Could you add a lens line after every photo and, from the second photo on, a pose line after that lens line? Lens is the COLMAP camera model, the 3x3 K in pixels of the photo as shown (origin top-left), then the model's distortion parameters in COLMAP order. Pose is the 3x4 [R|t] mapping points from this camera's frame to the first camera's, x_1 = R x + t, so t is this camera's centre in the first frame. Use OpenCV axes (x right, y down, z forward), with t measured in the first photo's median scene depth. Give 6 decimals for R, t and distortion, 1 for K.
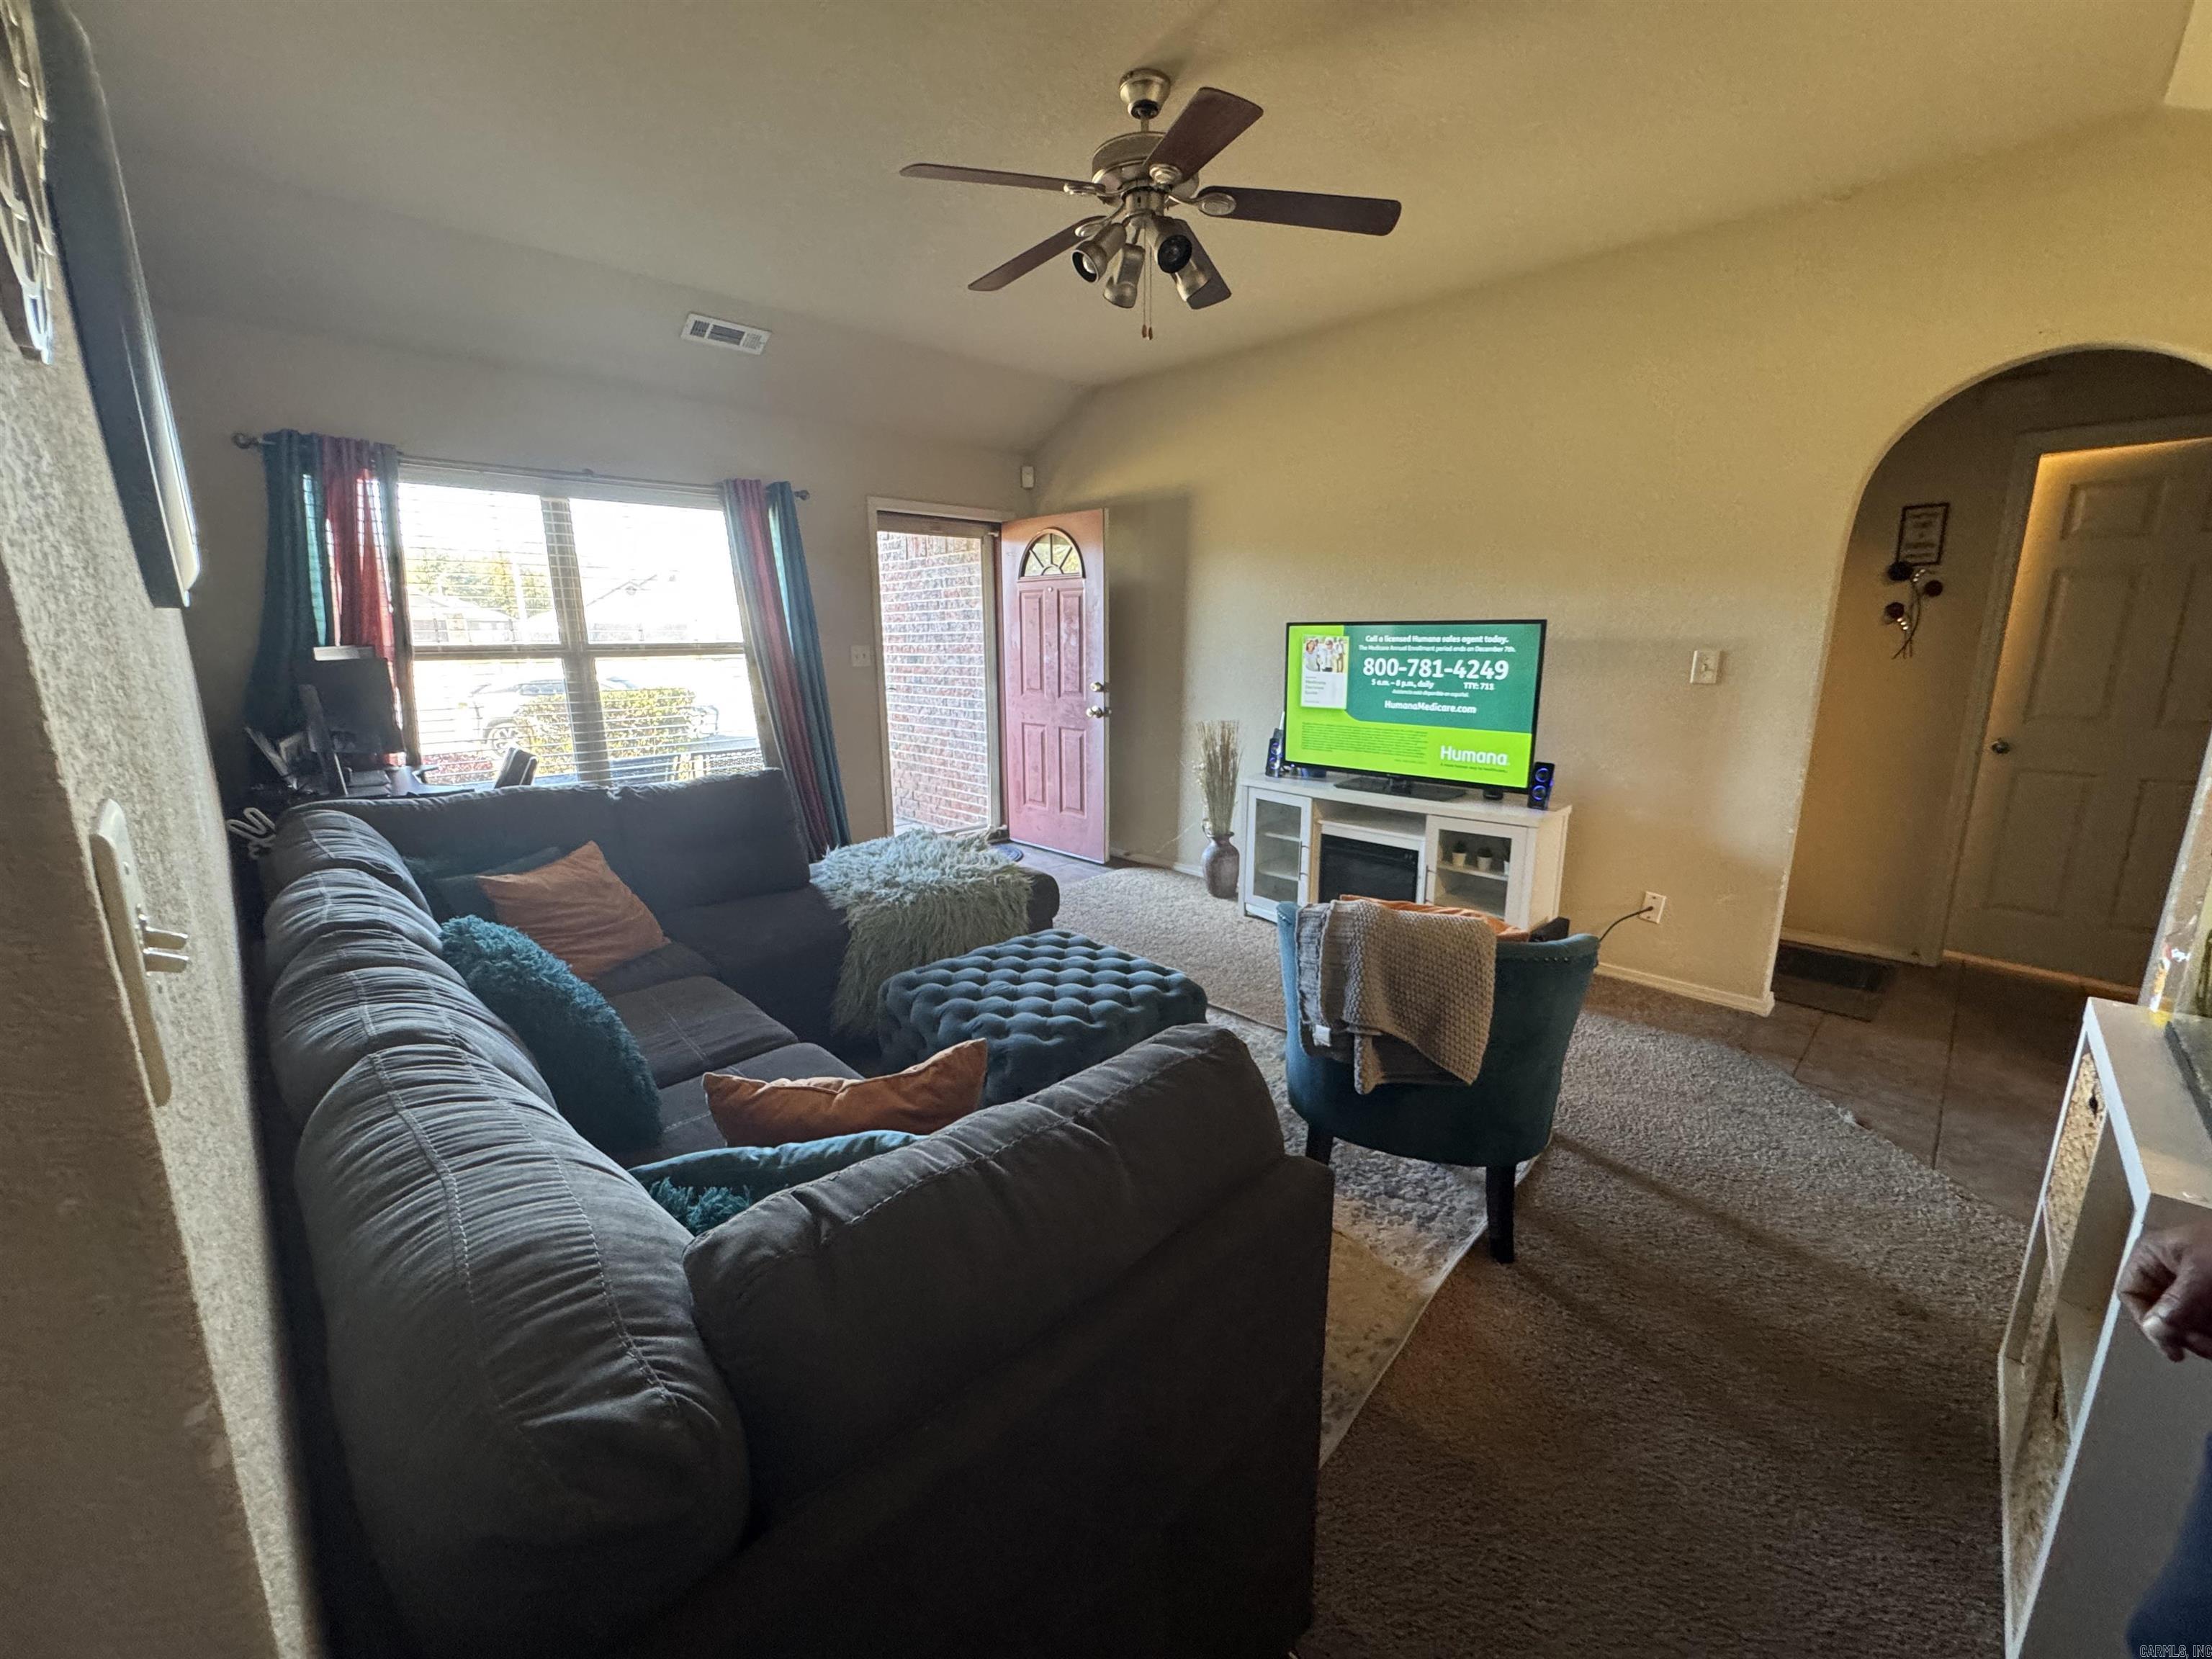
lens RADIAL K [[881.2, 0, 1104.4], [0, 881.2, 830.4], [0, 0, 1]] dist [-0.000433, 0.000120]
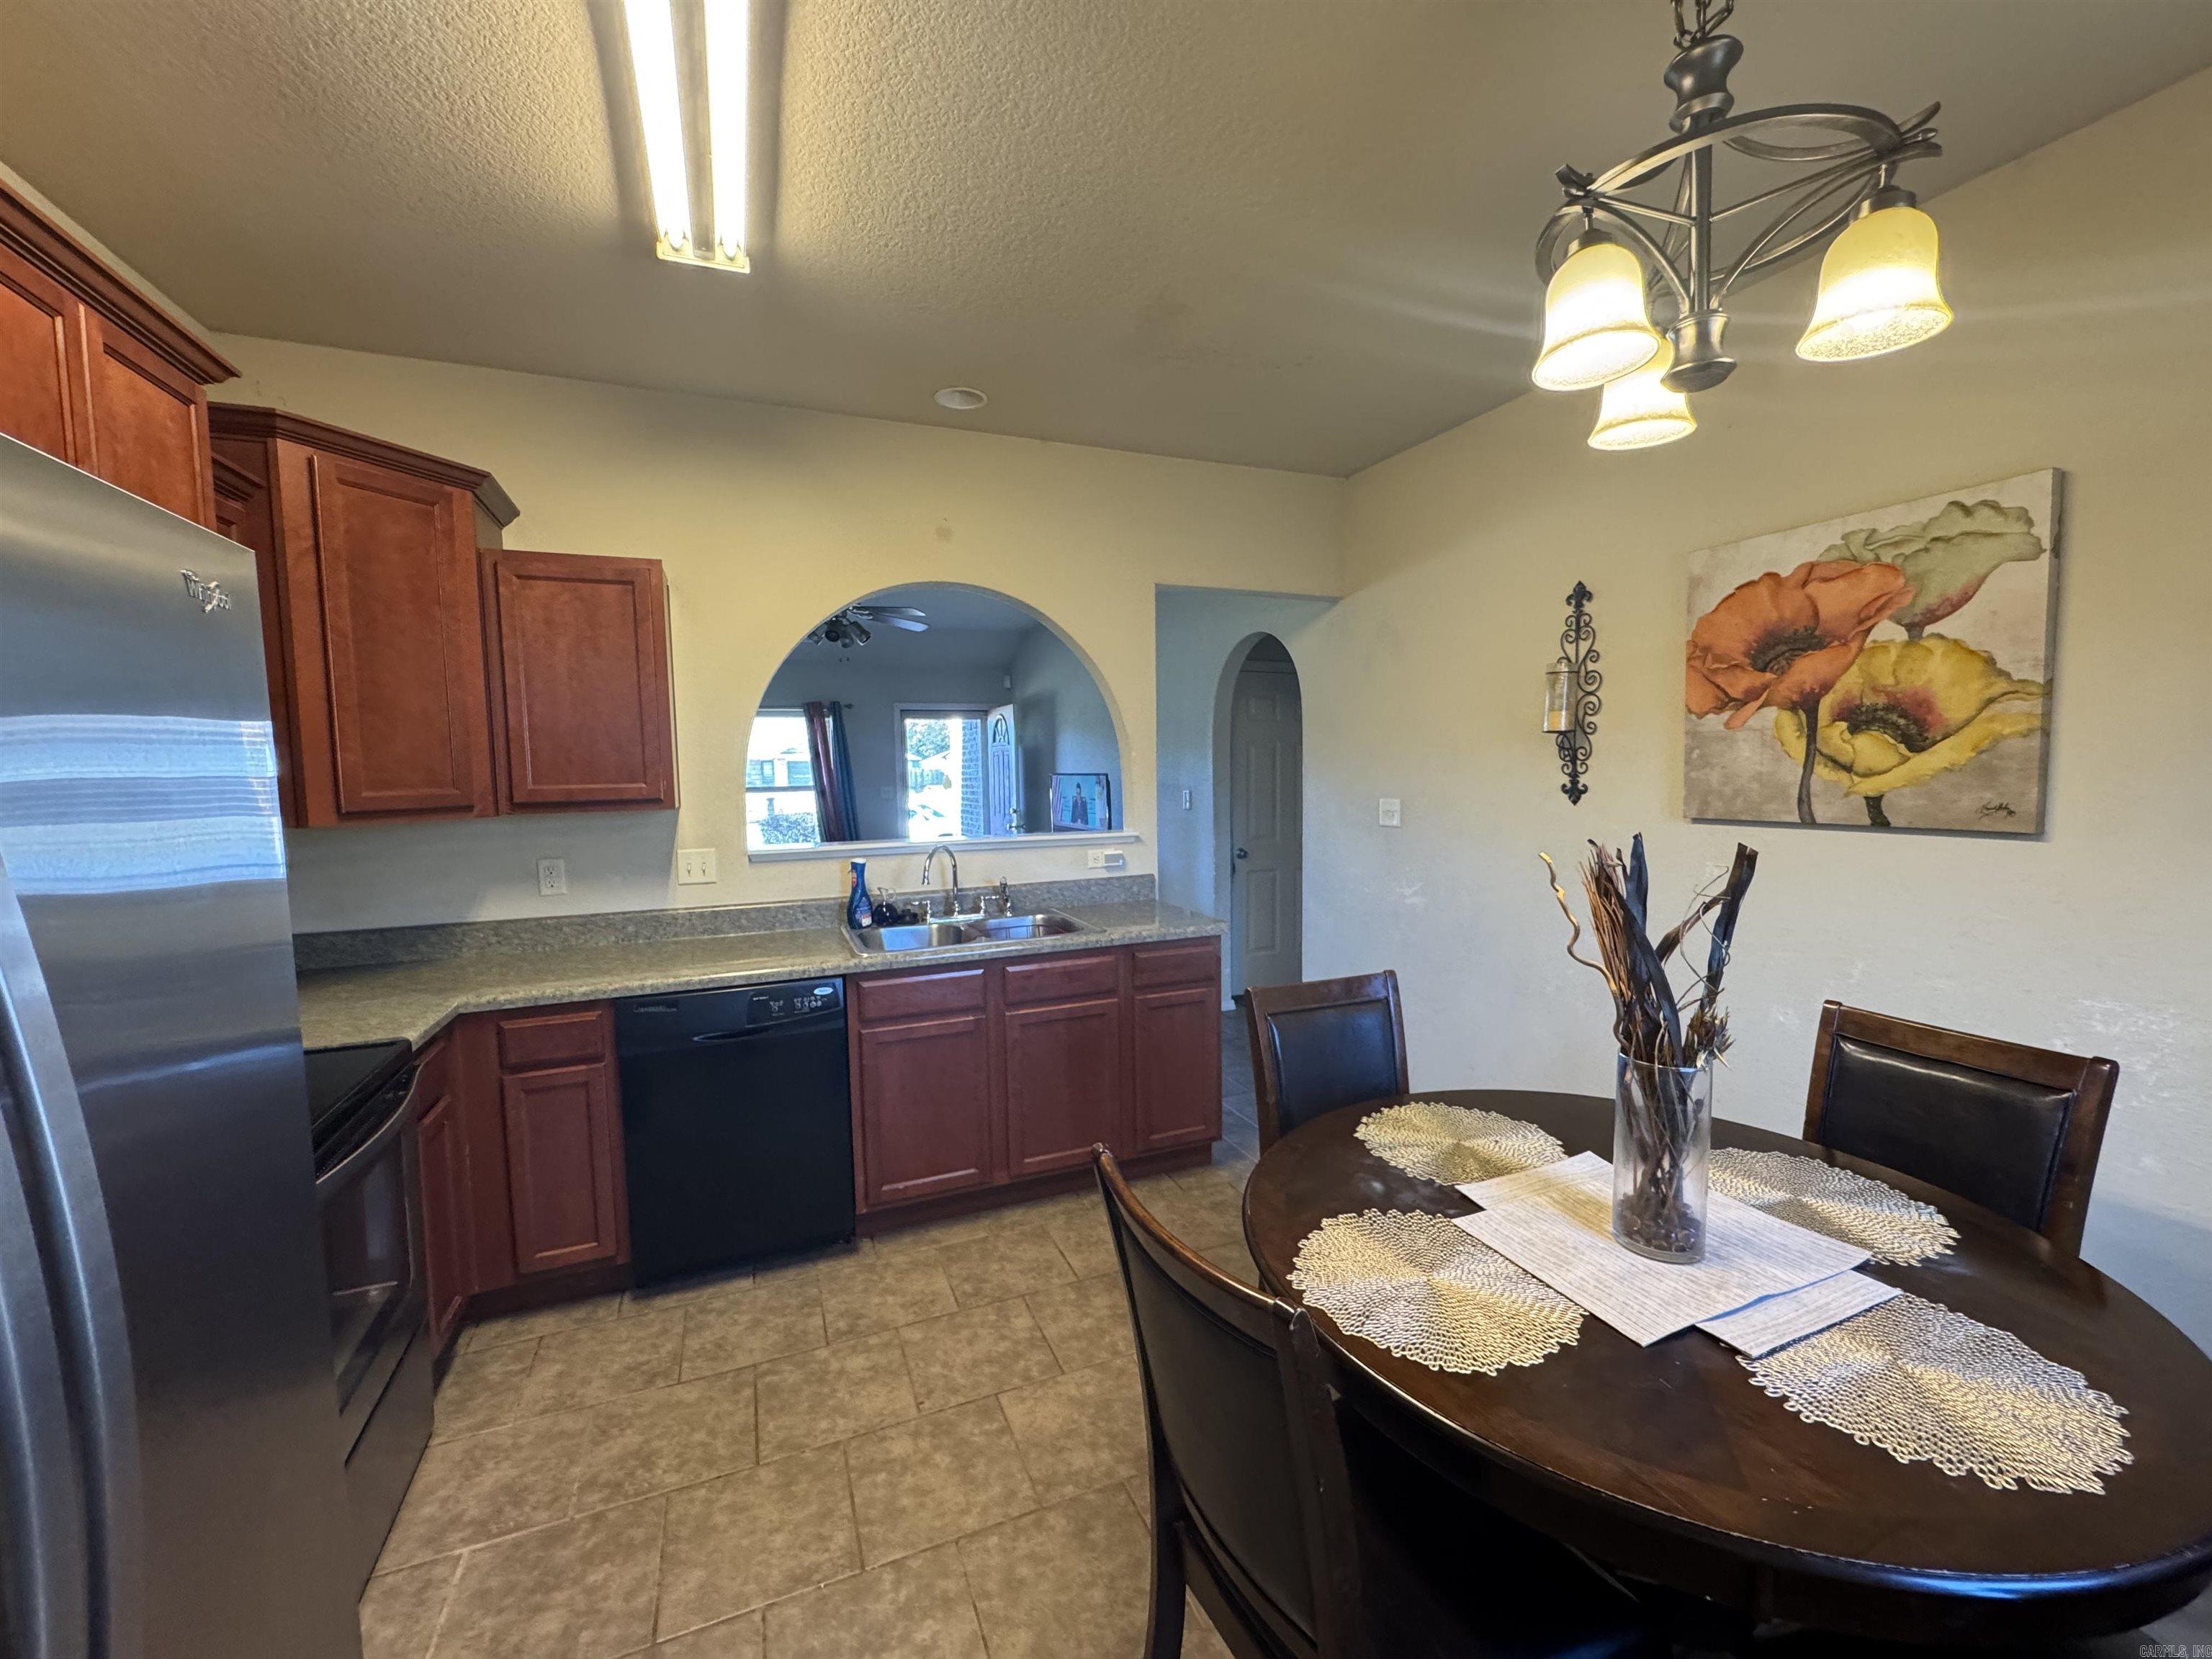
lens RADIAL K [[881.2, 0, 1104.4], [0, 881.2, 830.4], [0, 0, 1]] dist [-0.000433, 0.000120]
pose [[0.921440, 0.010876, -0.388369, 0.910481], [-0.063095, 0.990527, -0.121961, 0.069427], [0.383363, 0.136884, 0.913398, -0.456852]]
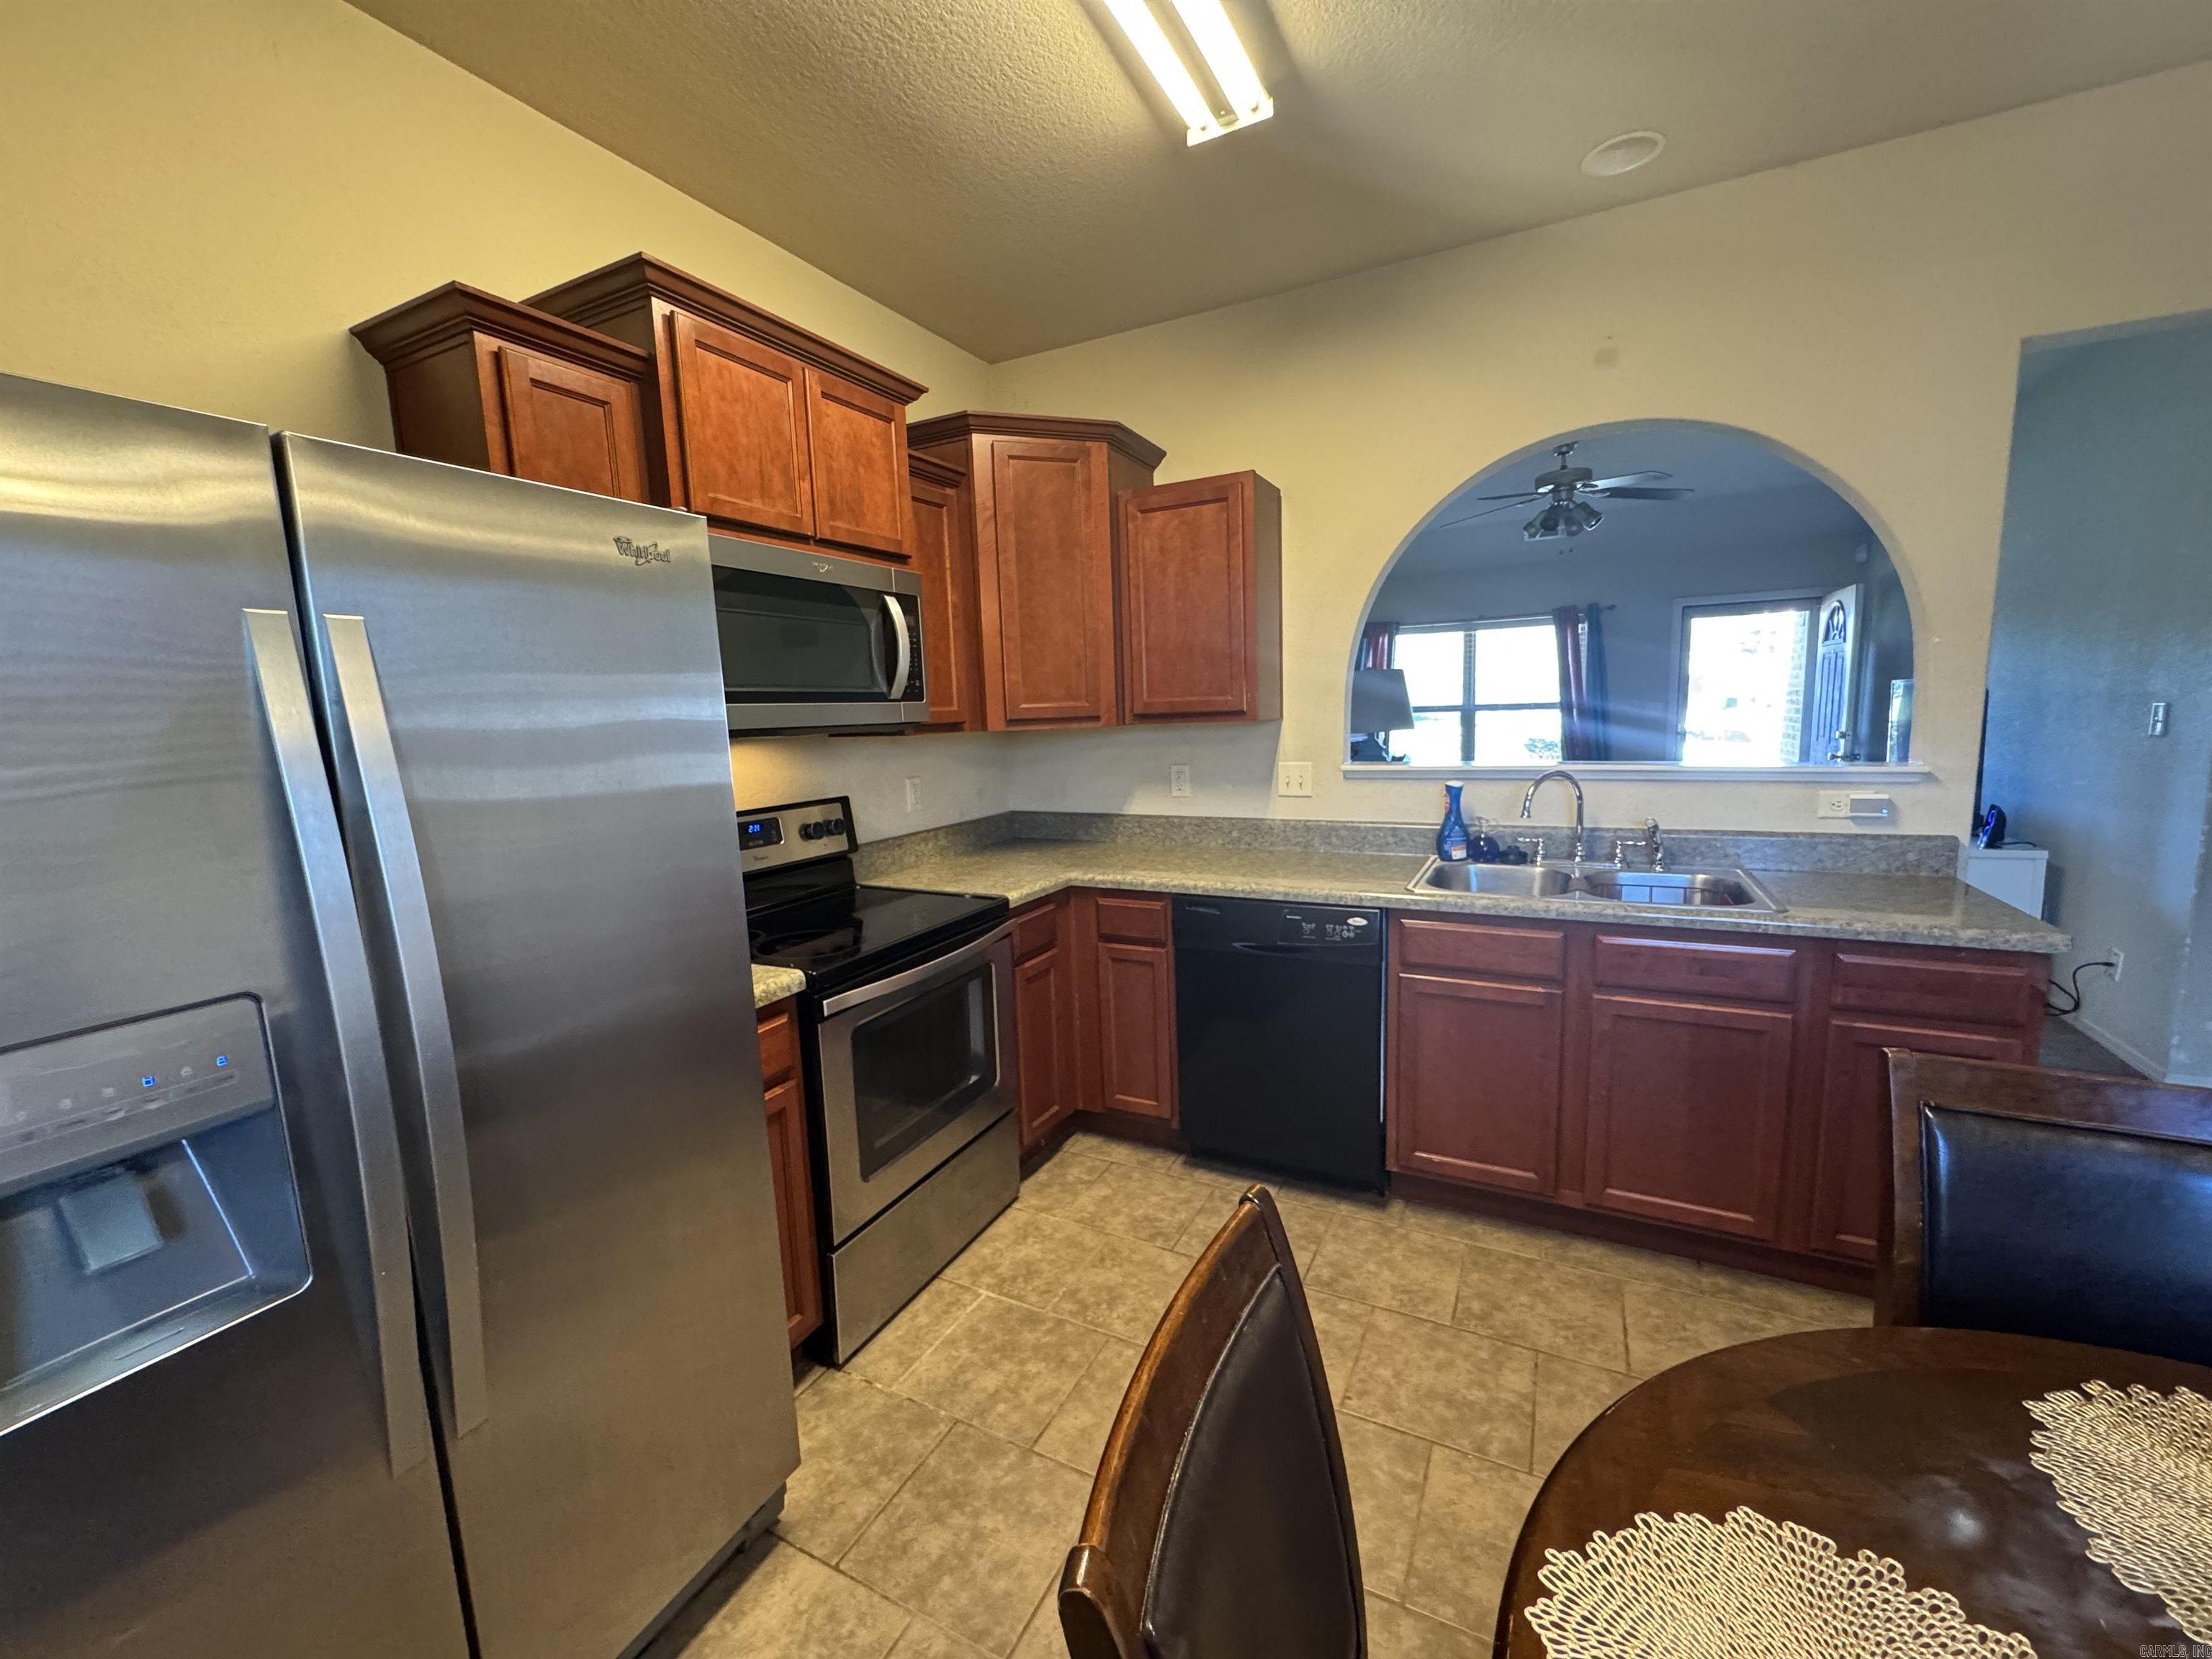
lens RADIAL K [[881.2, 0, 1104.4], [0, 881.2, 830.4], [0, 0, 1]] dist [-0.000433, 0.000120]
pose [[0.298302, 0.119978, -0.946901, 0.968184], [-0.166601, 0.983384, 0.072117, 0.047374], [0.939819, 0.136242, 0.313334, -0.294611]]
